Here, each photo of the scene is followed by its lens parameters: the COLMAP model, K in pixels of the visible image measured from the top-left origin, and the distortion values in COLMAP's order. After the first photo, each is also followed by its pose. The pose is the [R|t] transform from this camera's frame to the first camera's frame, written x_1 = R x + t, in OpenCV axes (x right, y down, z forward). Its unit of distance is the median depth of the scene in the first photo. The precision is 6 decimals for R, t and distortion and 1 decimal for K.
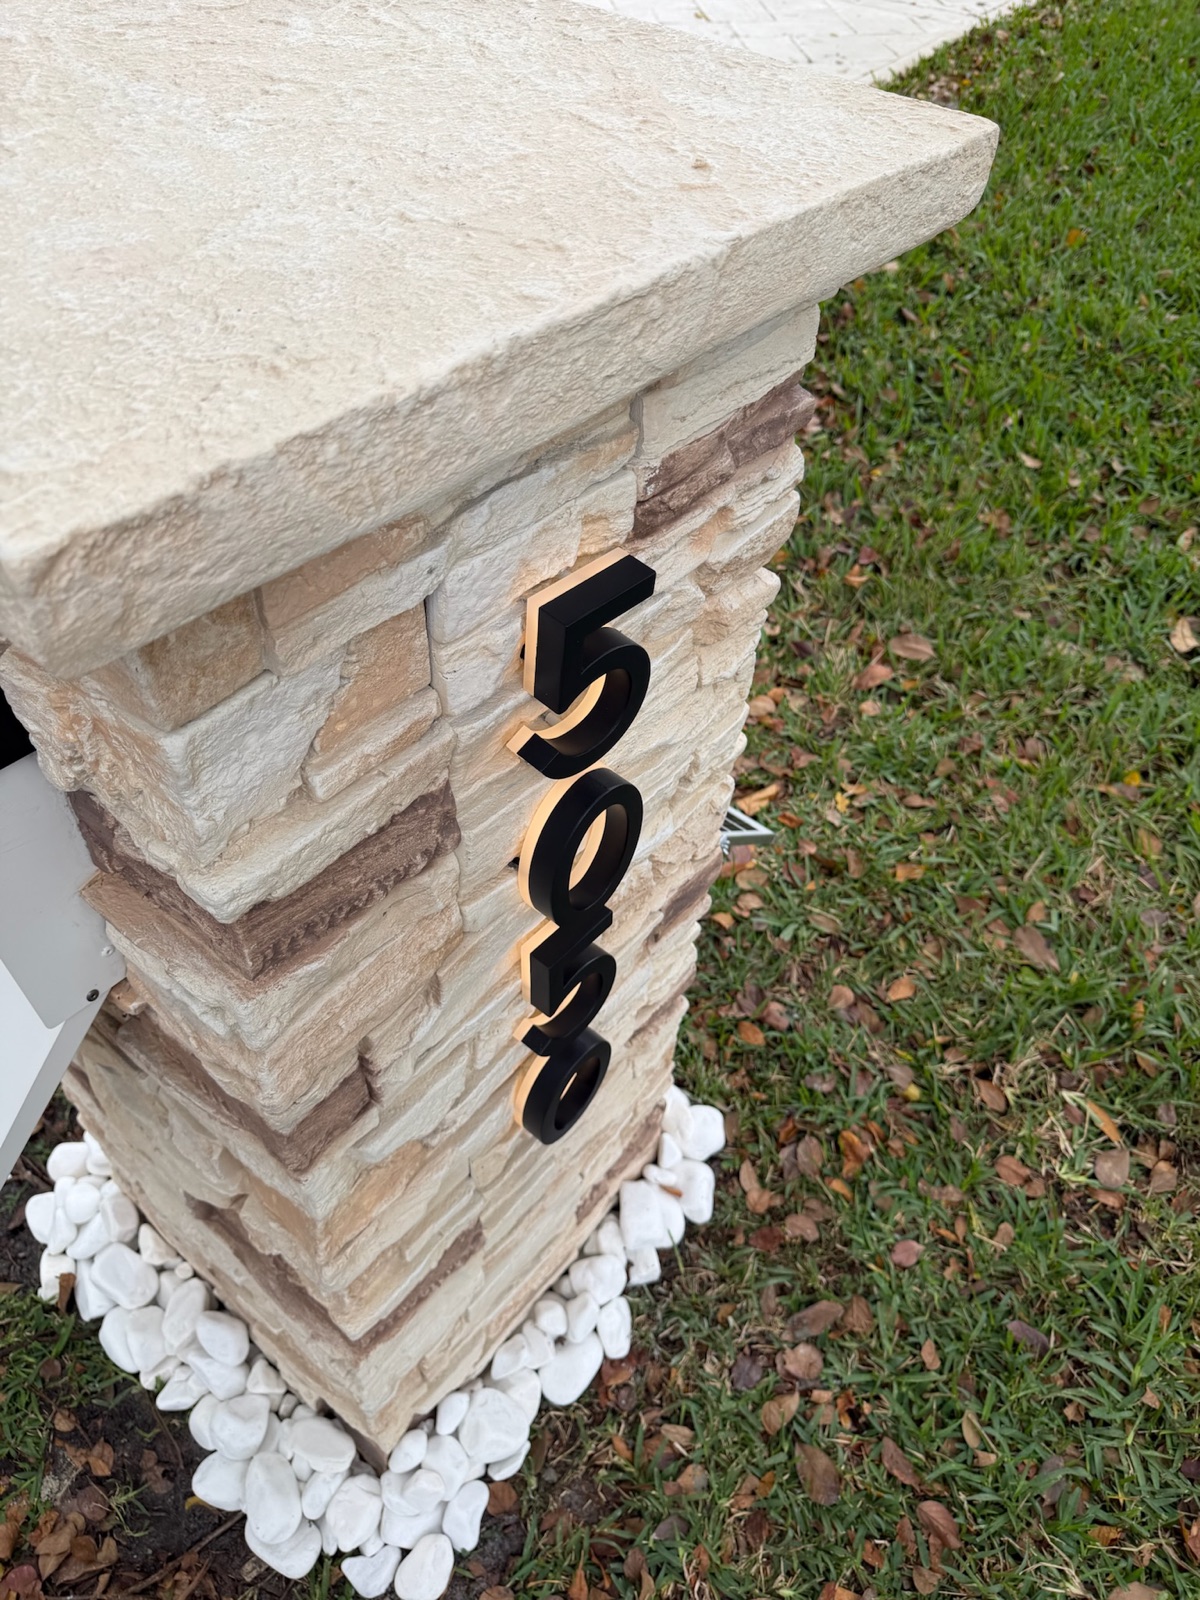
lens RADIAL K [[1131.3, 0, 587.5], [0, 1131.3, 797.6], [0, 0, 1]] dist [0.054181, -0.054500]
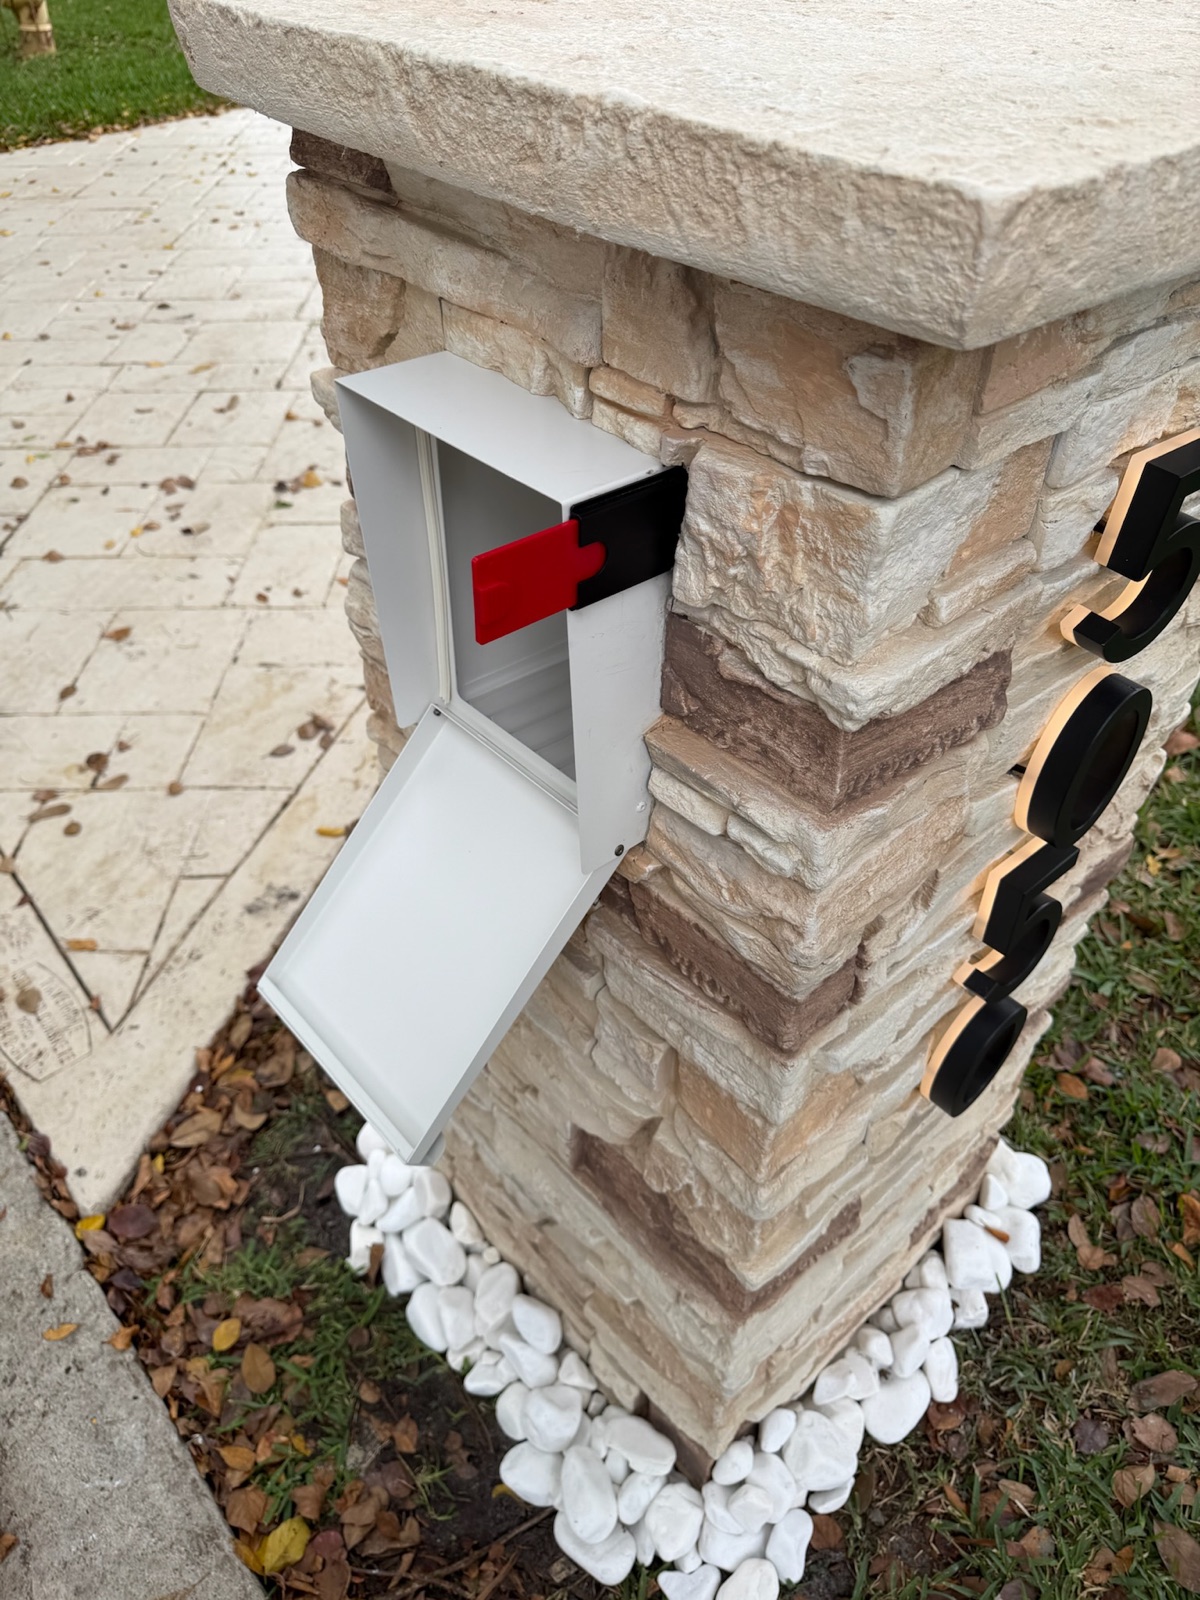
lens RADIAL K [[1143.7, 0, 603.3], [0, 1143.7, 782.1], [0, 0, 1]] dist [-0.000740, 0.000758]
pose [[0.989871, 0.066342, -0.125517, -0.168757], [-0.081464, 0.989491, -0.119463, 0.124753], [0.116272, 0.128478, 0.984873, -0.017672]]
